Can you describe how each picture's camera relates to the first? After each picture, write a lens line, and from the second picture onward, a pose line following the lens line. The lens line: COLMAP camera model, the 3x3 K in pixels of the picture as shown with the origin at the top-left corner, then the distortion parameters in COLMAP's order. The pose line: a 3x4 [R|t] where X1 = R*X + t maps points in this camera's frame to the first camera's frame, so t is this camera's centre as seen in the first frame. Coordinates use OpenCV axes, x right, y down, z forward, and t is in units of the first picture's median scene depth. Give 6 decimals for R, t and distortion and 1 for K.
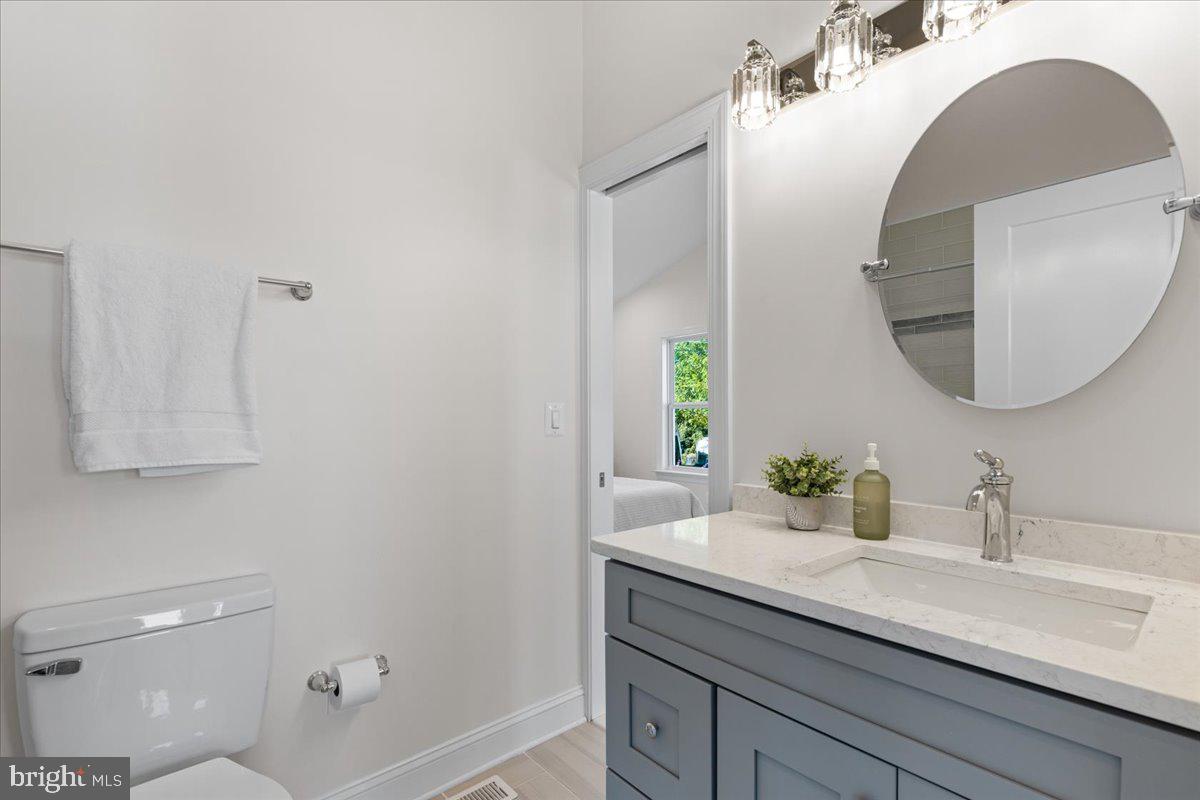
lens RADIAL K [[544.7, 0, 601.3], [0, 544.7, 403.2], [0, 0, 1]] dist [-0.011875, -0.000673]
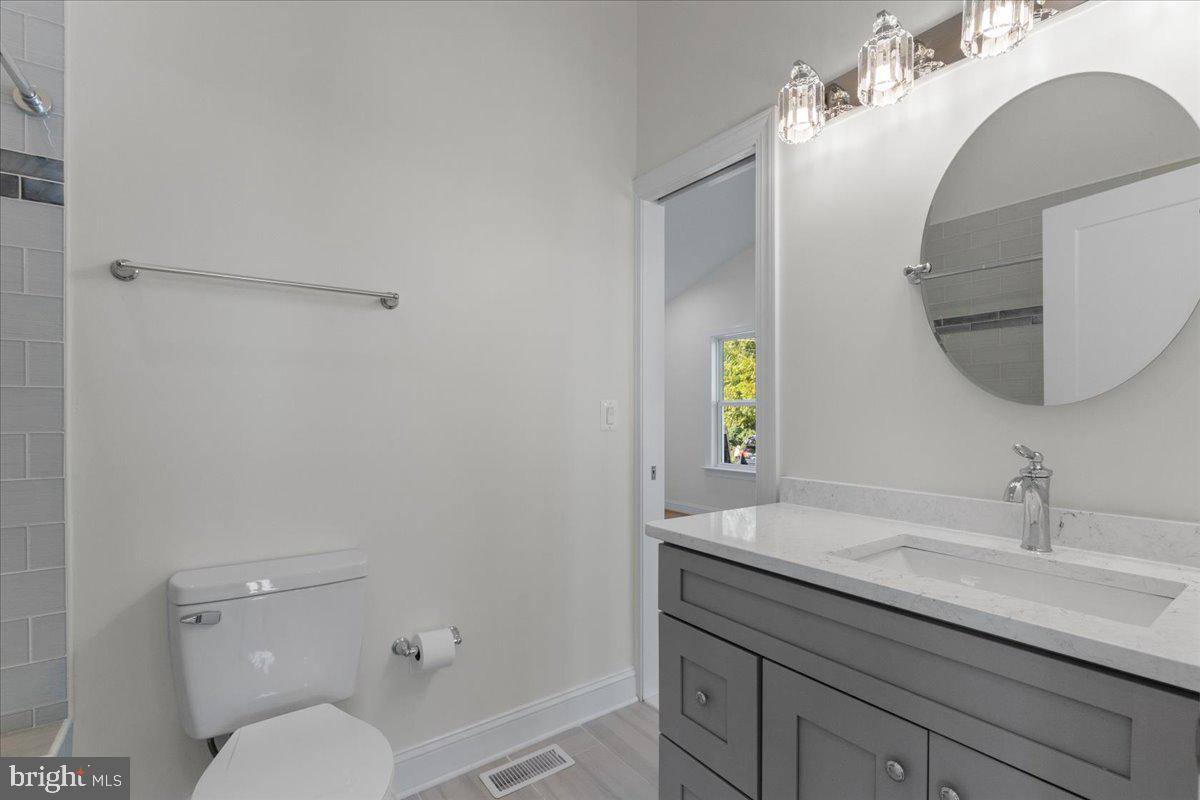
lens RADIAL K [[544.7, 0, 598.2], [0, 544.7, 403.1], [0, 0, 1]] dist [-0.011875, -0.000673]
pose [[0.995690, 0.001641, -0.092731, -0.013570], [-0.001454, 0.999997, 0.002091, 0.004610], [0.092735, -0.001947, 0.995689, -0.102424]]
